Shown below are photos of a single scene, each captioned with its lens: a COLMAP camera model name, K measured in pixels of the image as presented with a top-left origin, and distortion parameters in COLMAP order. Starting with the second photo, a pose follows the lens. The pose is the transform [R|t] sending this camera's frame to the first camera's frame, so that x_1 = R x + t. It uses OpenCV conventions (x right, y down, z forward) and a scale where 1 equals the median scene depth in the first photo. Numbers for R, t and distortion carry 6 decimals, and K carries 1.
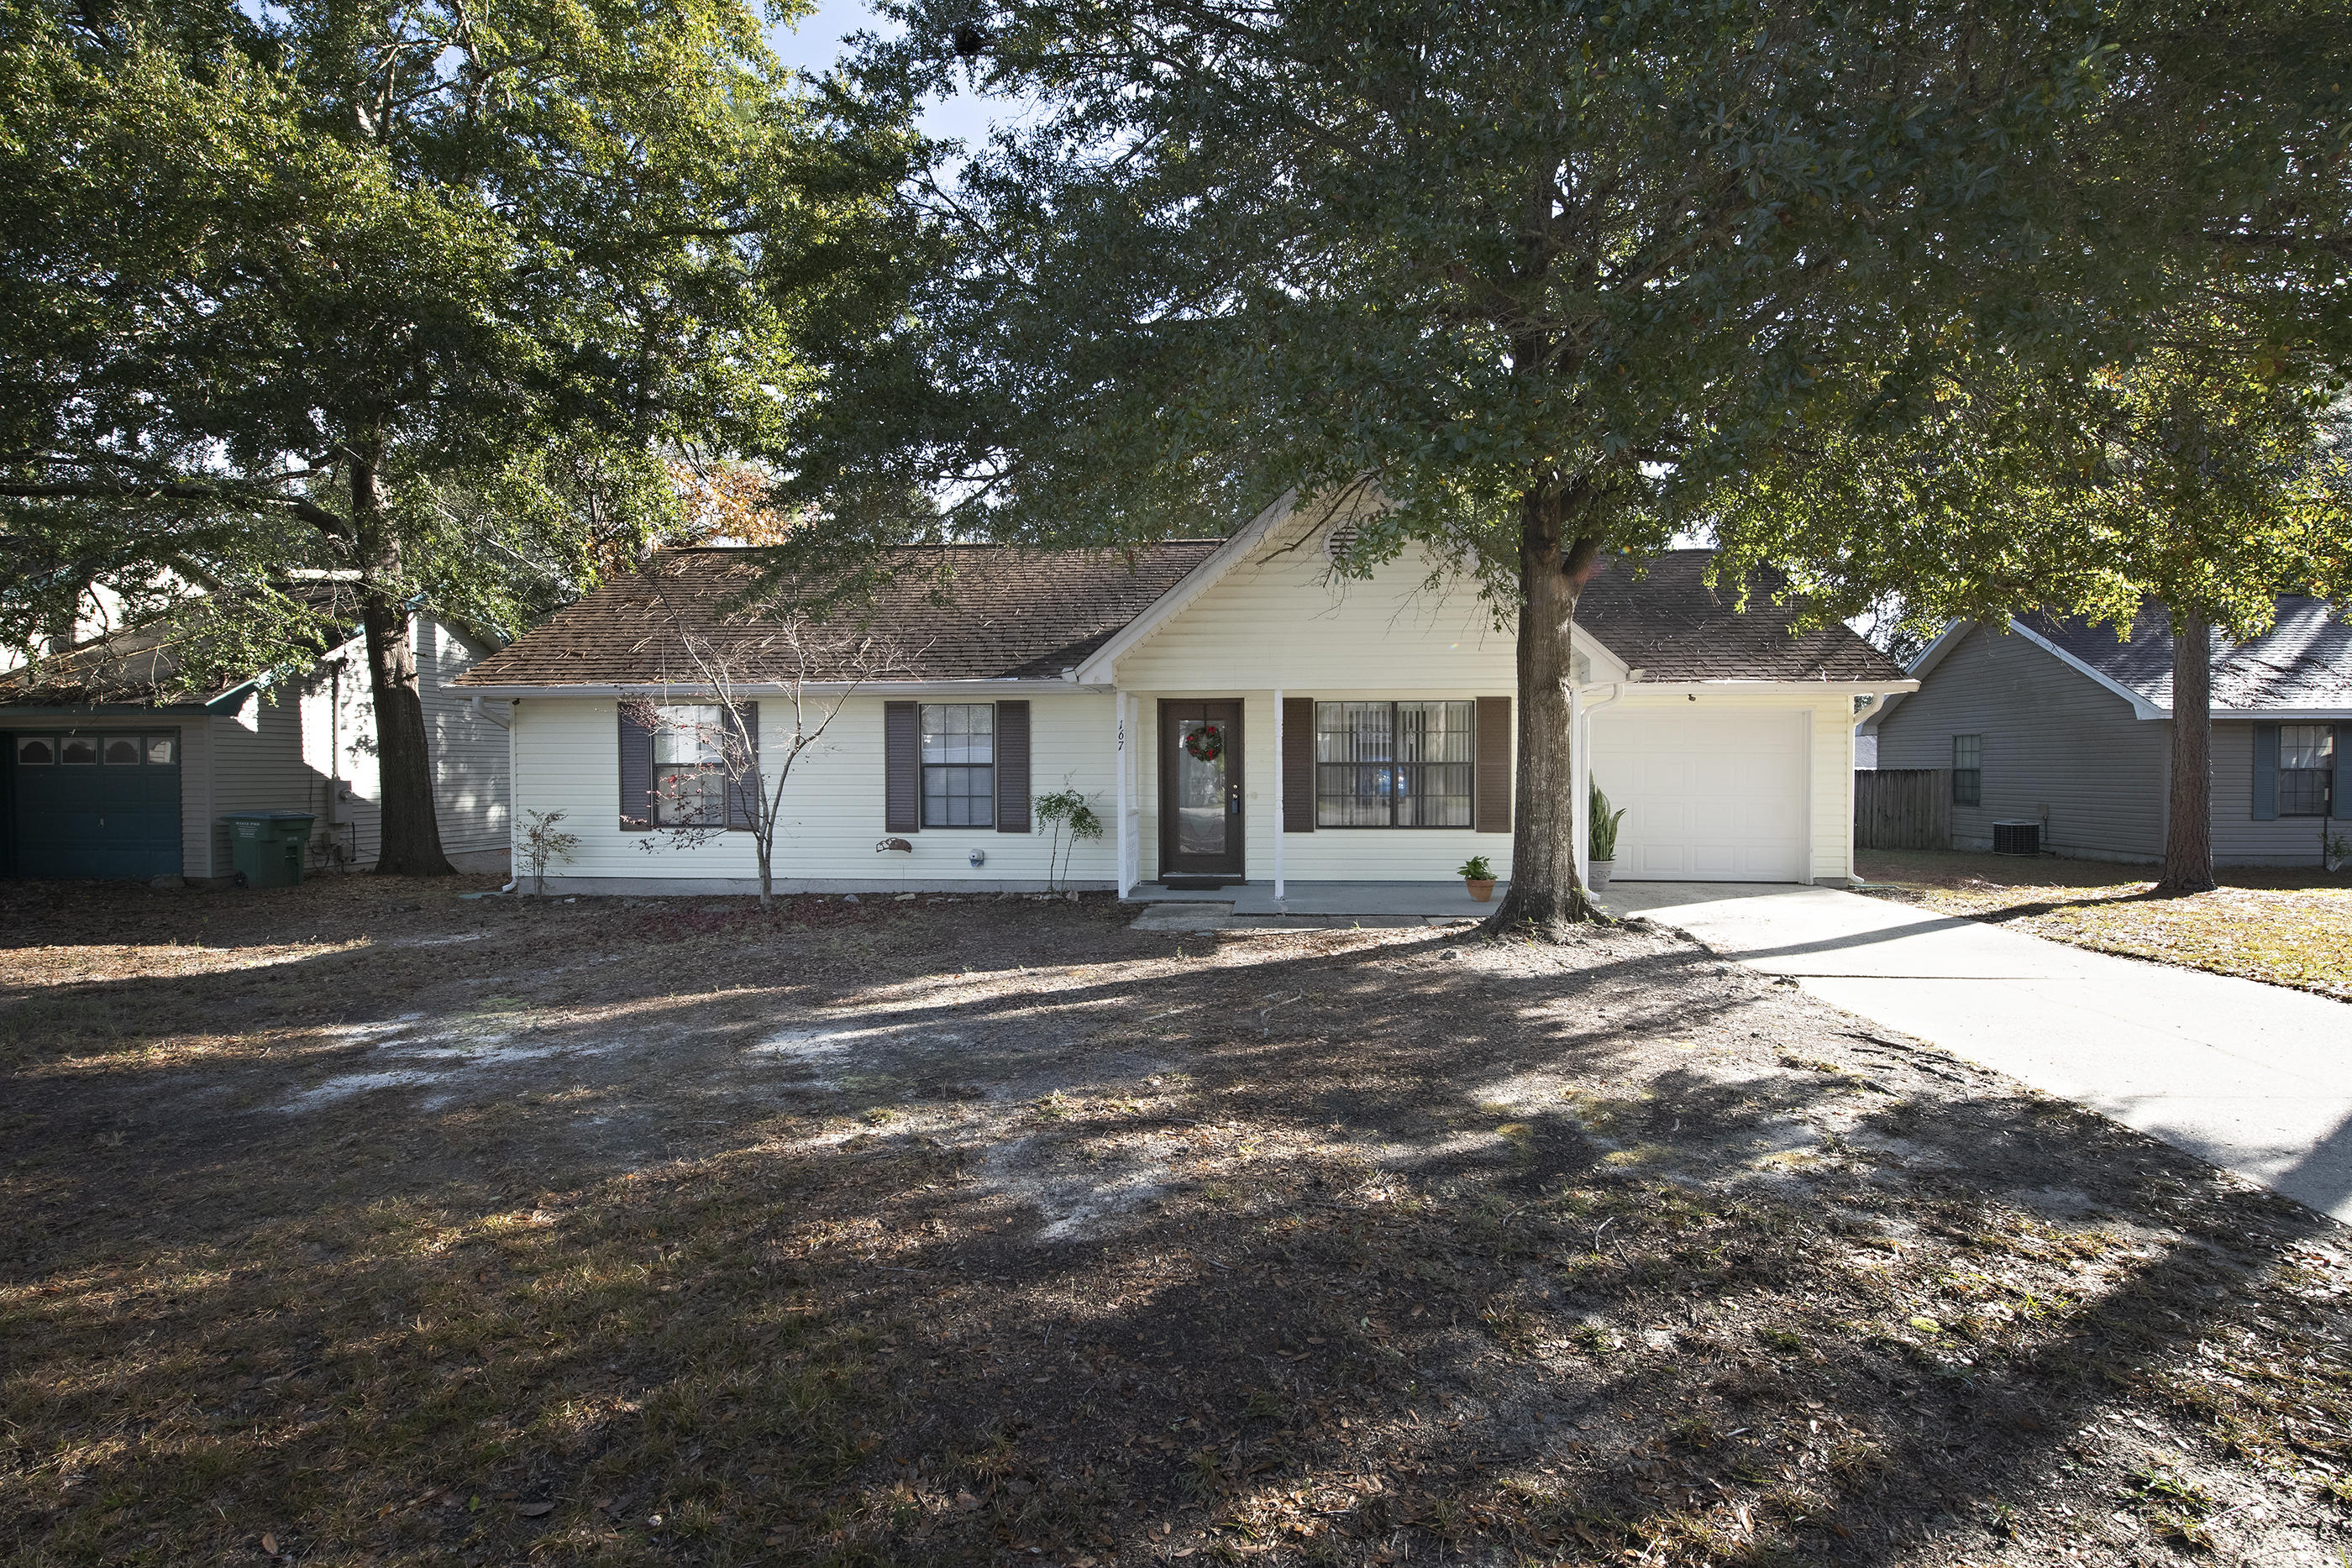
lens RADIAL K [[1041.7, 0, 1113.2], [0, 1041.7, 783.0], [0, 0, 1]] dist [-0.011074, -0.000090]
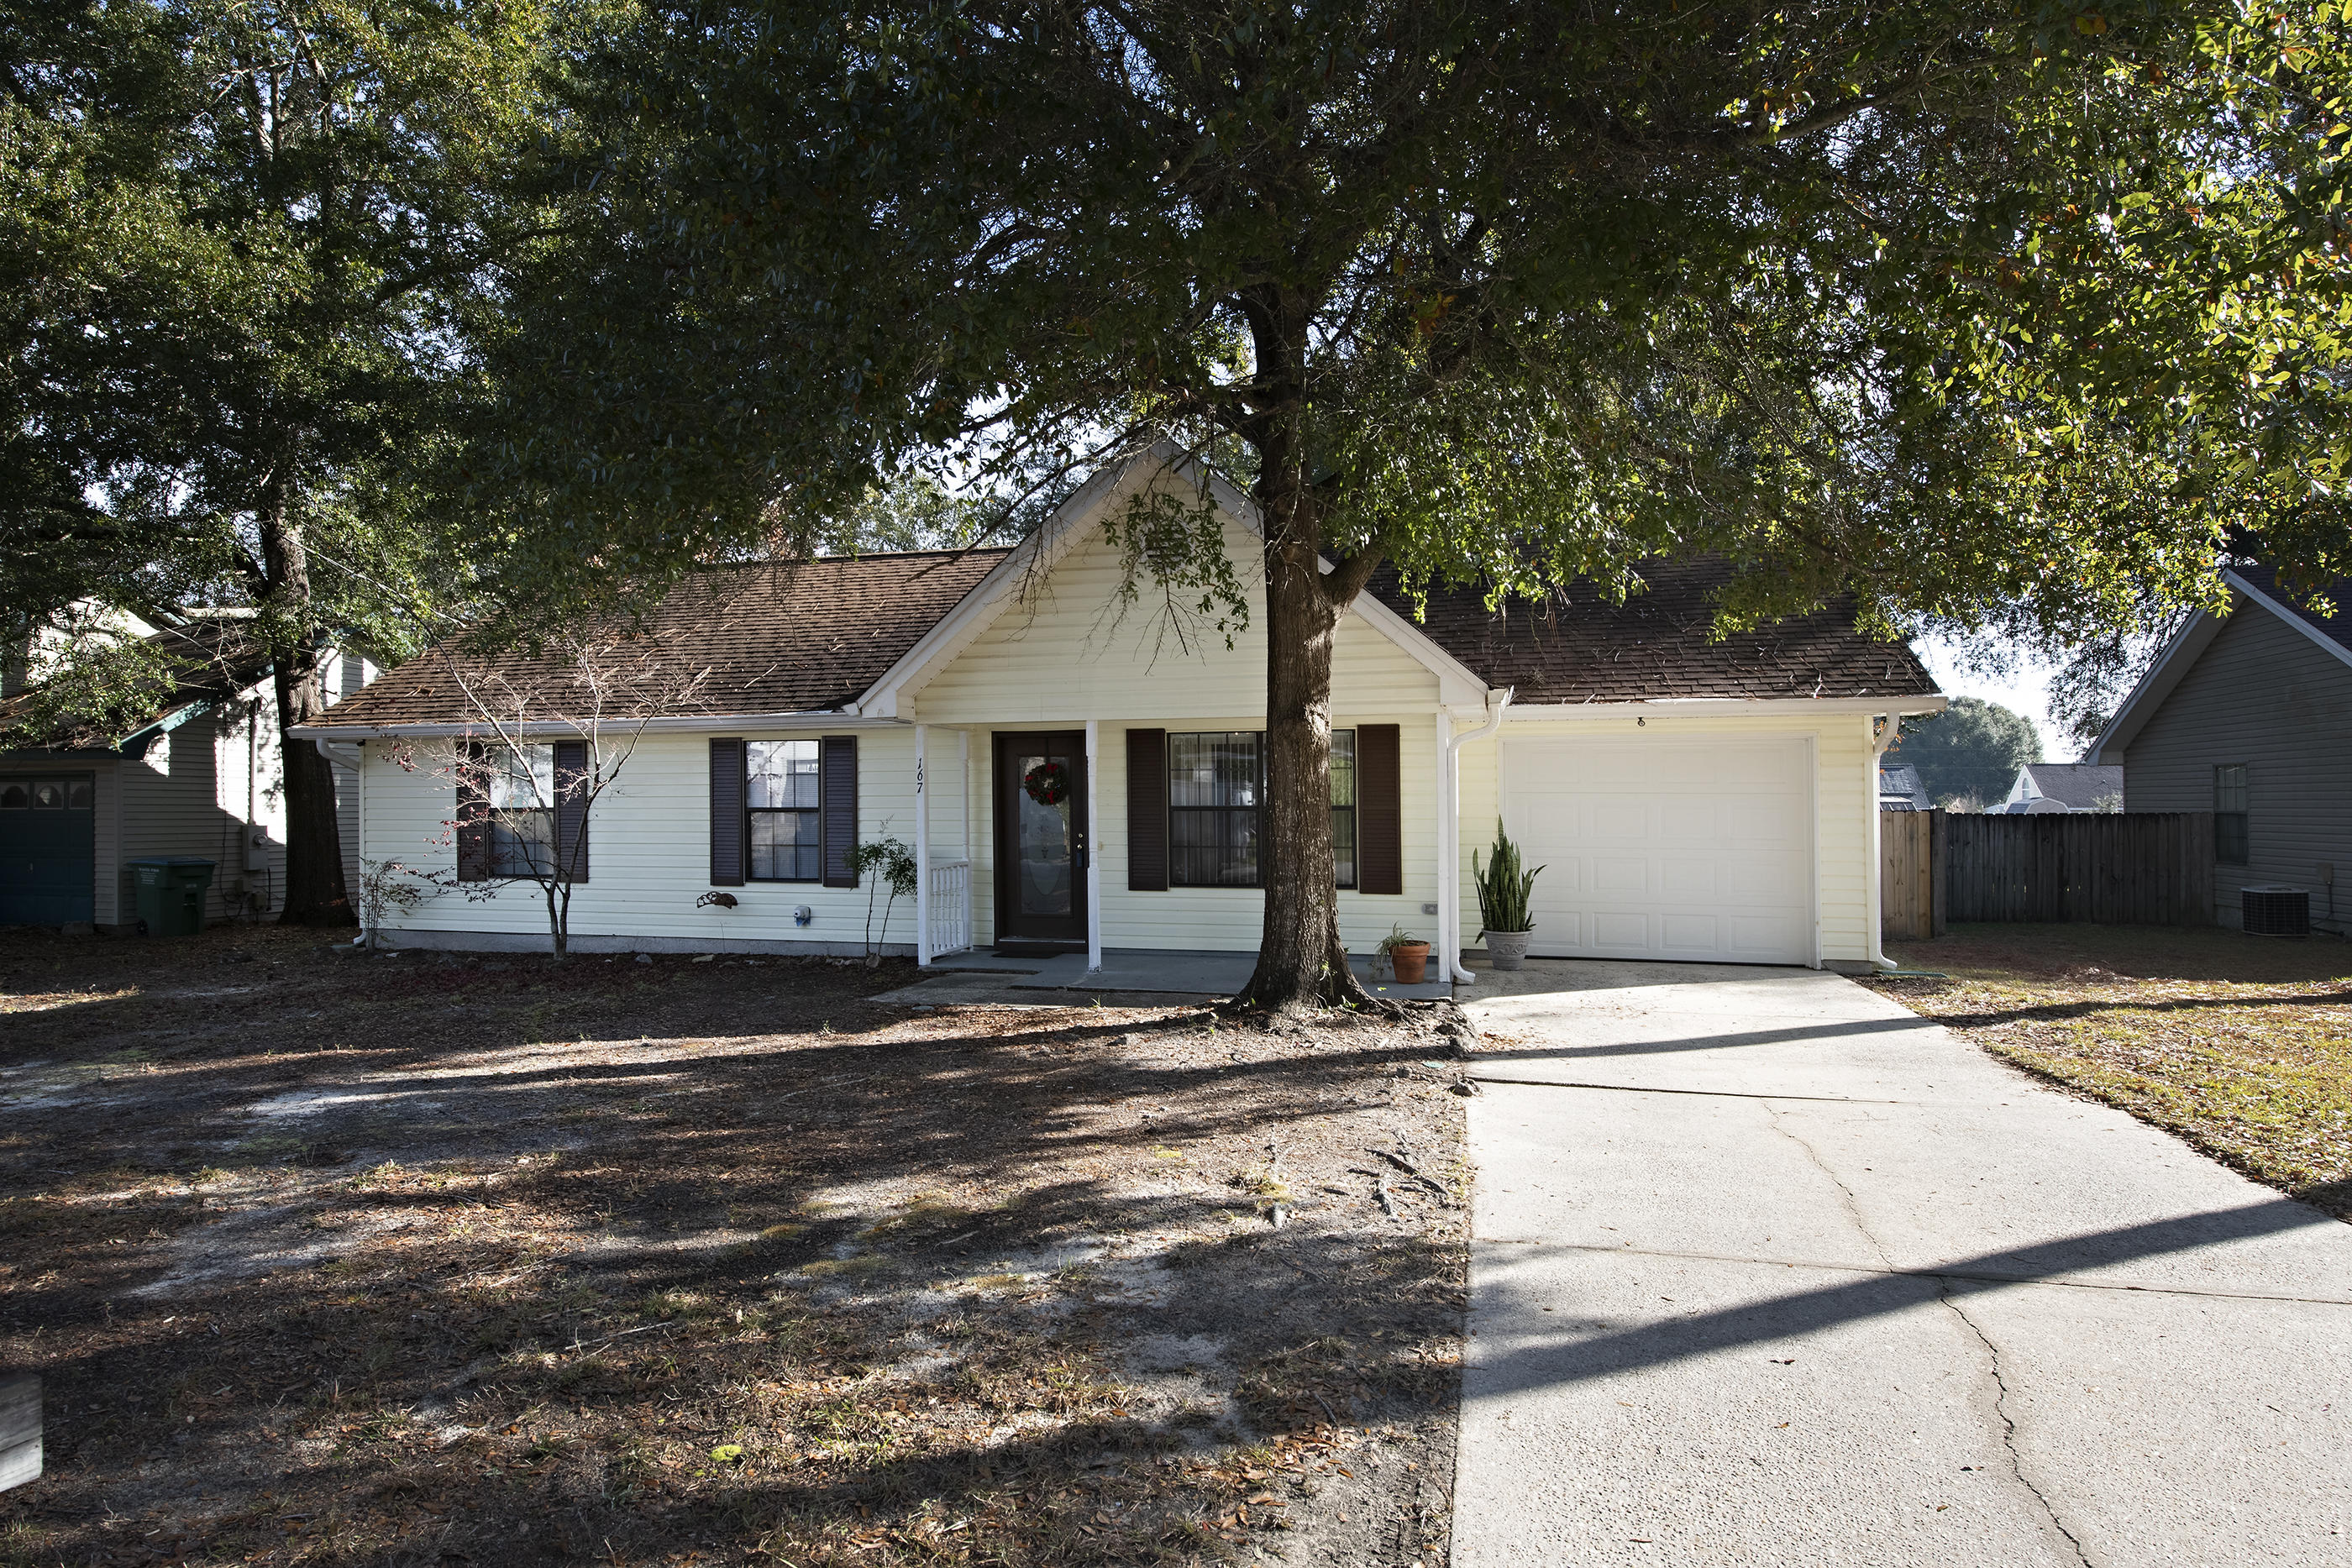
lens RADIAL K [[1271.5, 0, 1065.3], [0, 1271.5, 788.4], [0, 0, 1]] dist [-0.004994, -0.000737]
pose [[0.980535, -0.004239, -0.196299, 0.306562], [-0.001702, 0.999546, -0.030084, -0.003596], [0.196337, 0.029833, 0.980083, -0.007463]]
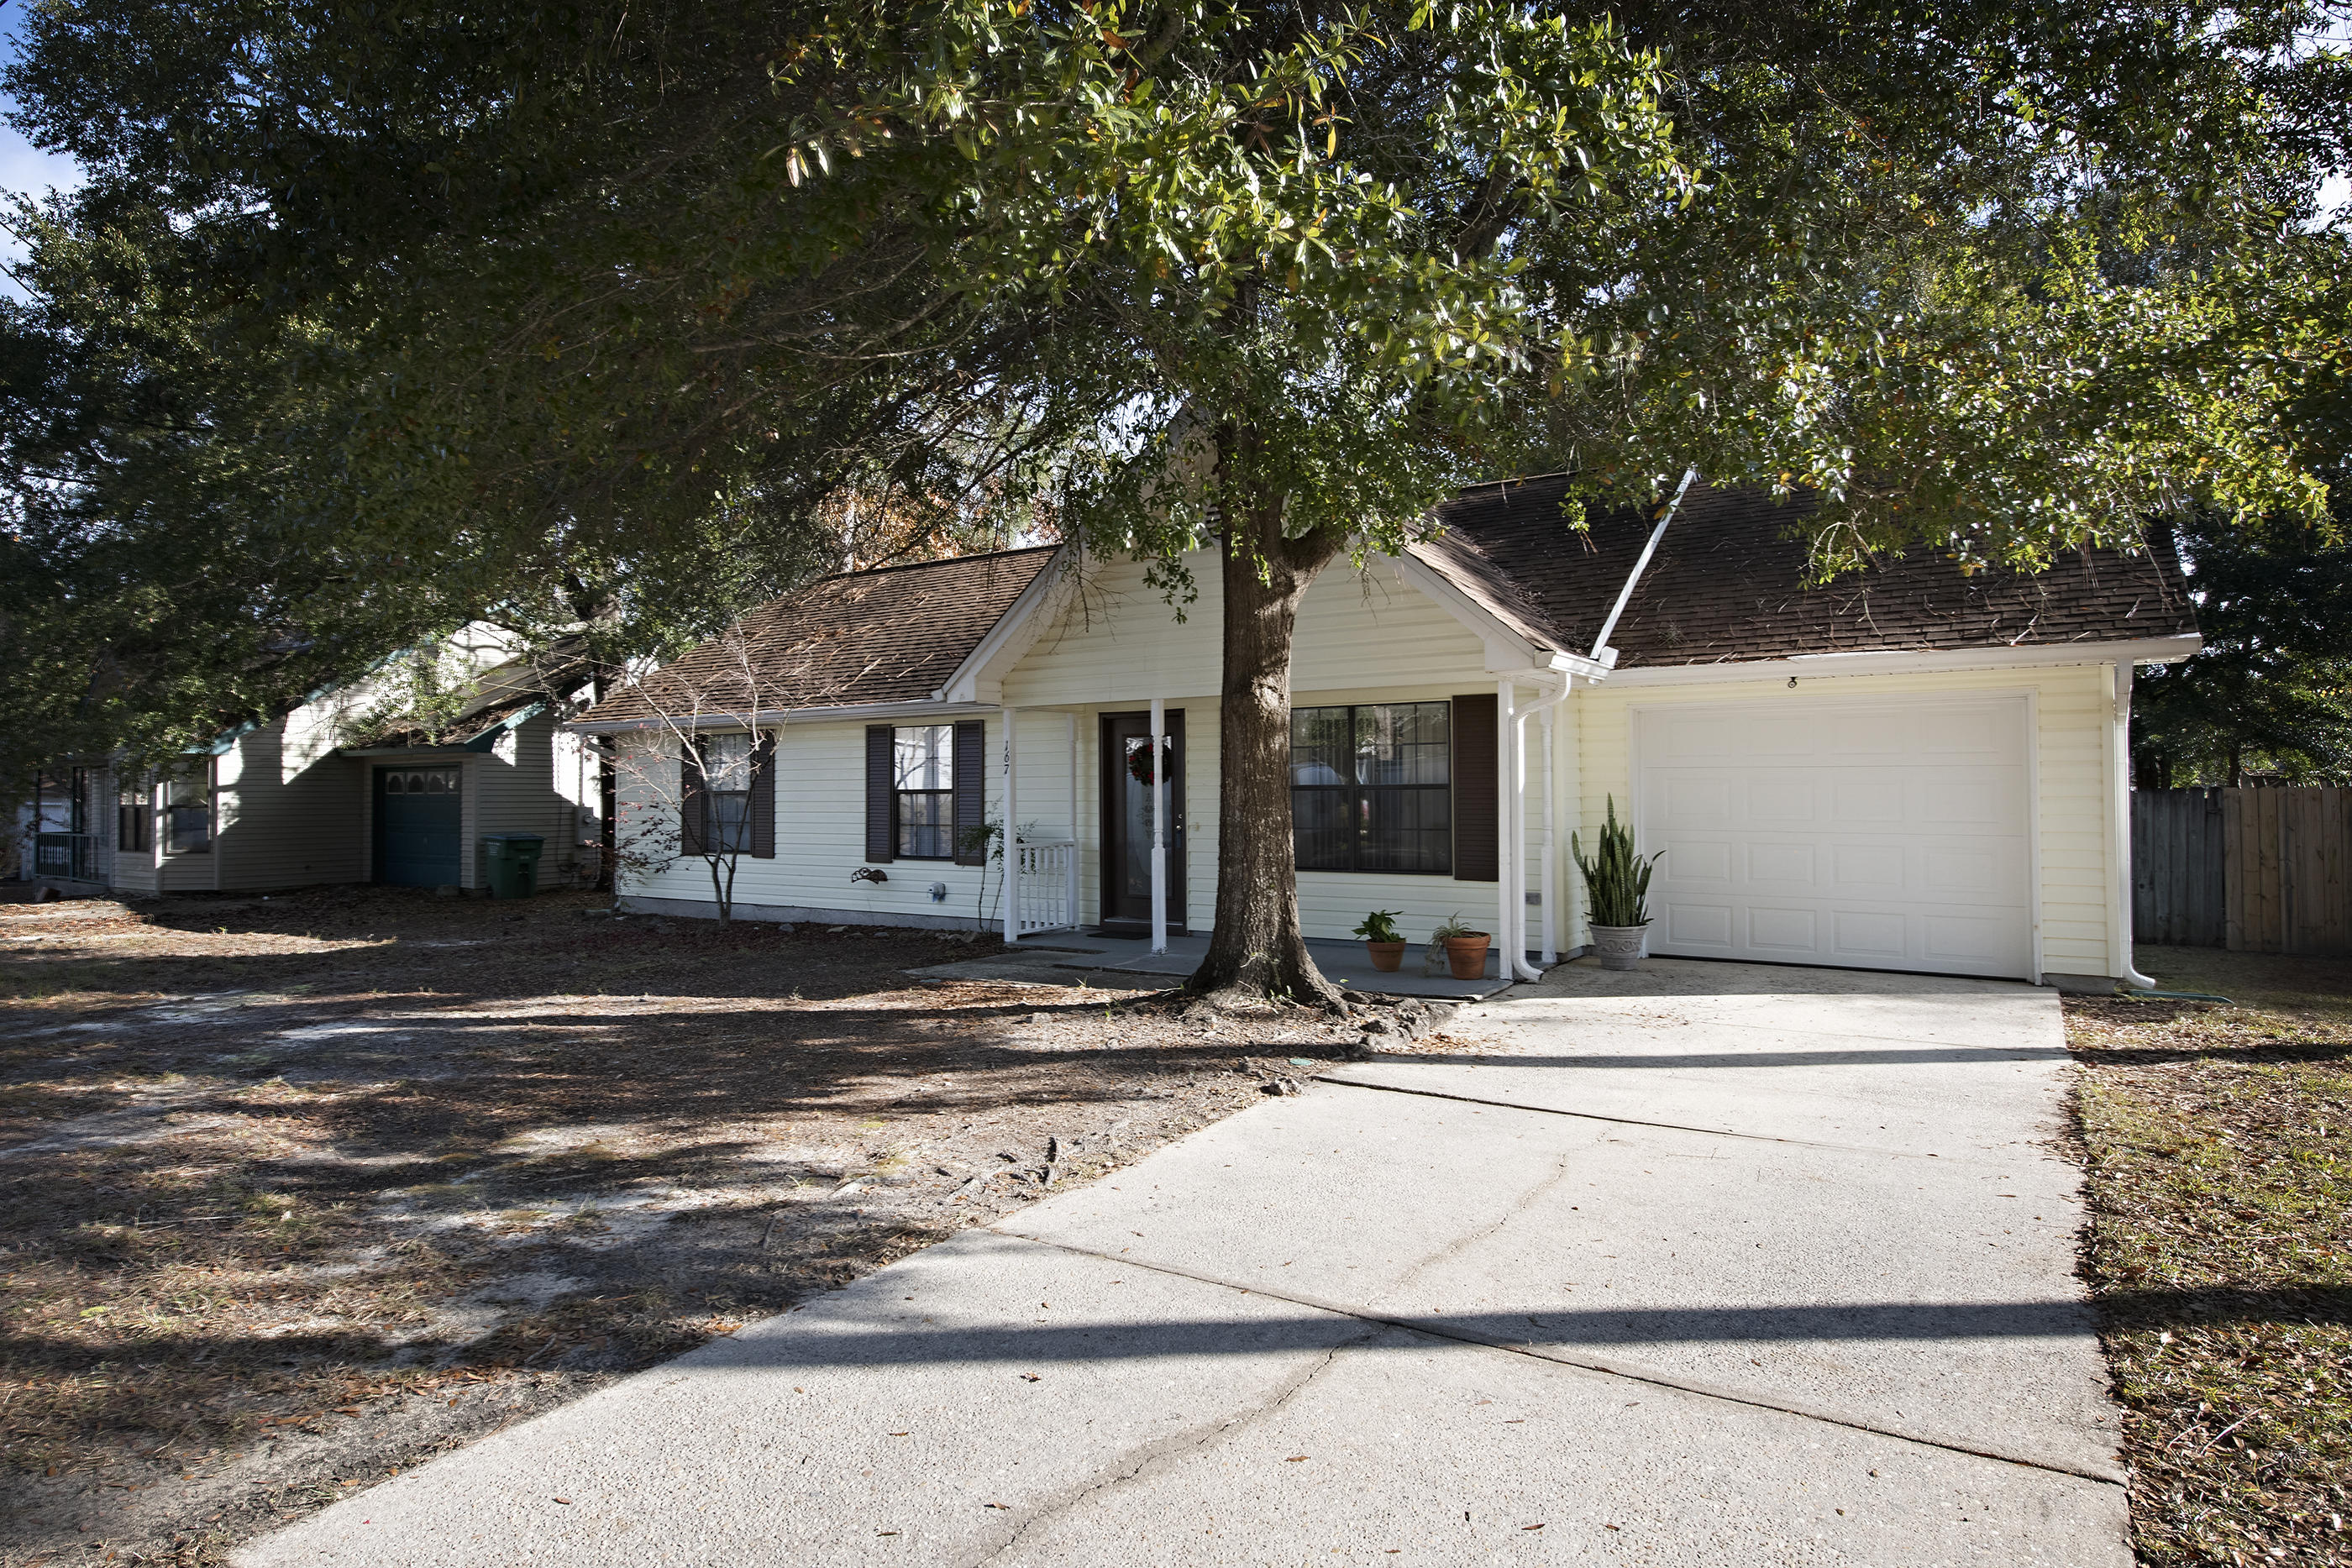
lens RADIAL K [[1271.5, 0, 1065.3], [0, 1271.5, 788.4], [0, 0, 1]] dist [-0.004994, -0.000737]
pose [[0.863403, -0.006379, -0.504474, 0.555485], [-0.001848, 0.999873, -0.015805, -0.002407], [0.504511, 0.014578, 0.863282, 0.084183]]
